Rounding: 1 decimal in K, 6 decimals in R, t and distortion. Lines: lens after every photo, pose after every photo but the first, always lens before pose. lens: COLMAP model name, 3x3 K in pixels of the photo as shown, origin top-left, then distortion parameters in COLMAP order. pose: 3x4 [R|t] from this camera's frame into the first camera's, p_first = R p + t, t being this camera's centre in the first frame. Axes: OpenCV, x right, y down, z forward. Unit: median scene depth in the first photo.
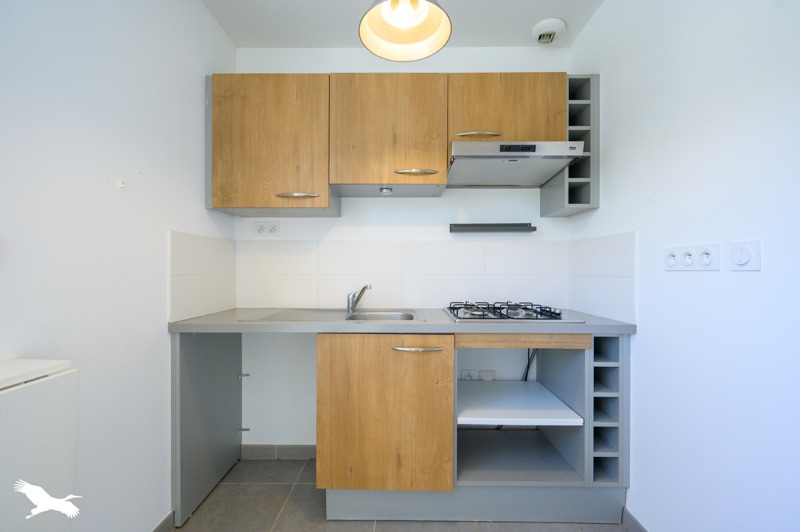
lens RADIAL K [[345.2, 0, 399.6], [0, 345.2, 268.7], [0, 0, 1]] dist [-0.002145, -0.000050]
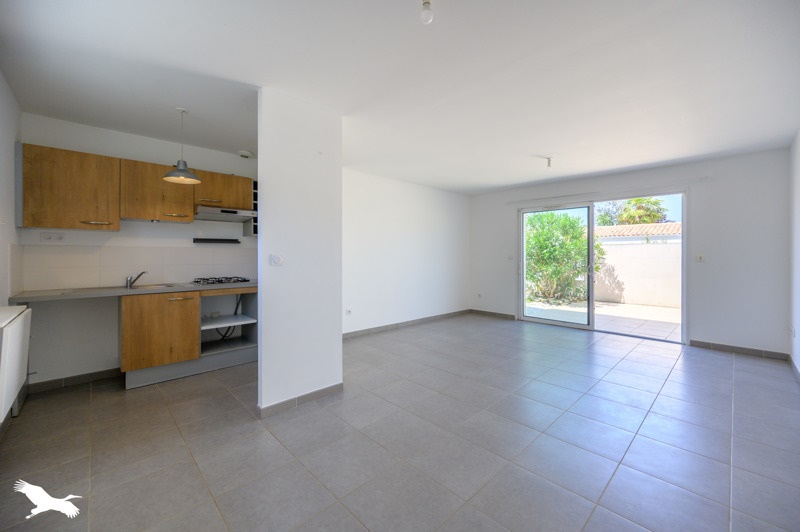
lens RADIAL K [[323.6, 0, 399.0], [0, 323.6, 255.4], [0, 0, 1]] dist [-0.000639, 0.000031]
pose [[0.719915, -0.004151, 0.694050, -0.333617], [0.001703, 0.999990, 0.004214, -0.047564], [-0.694060, -0.001852, 0.719915, -1.297580]]
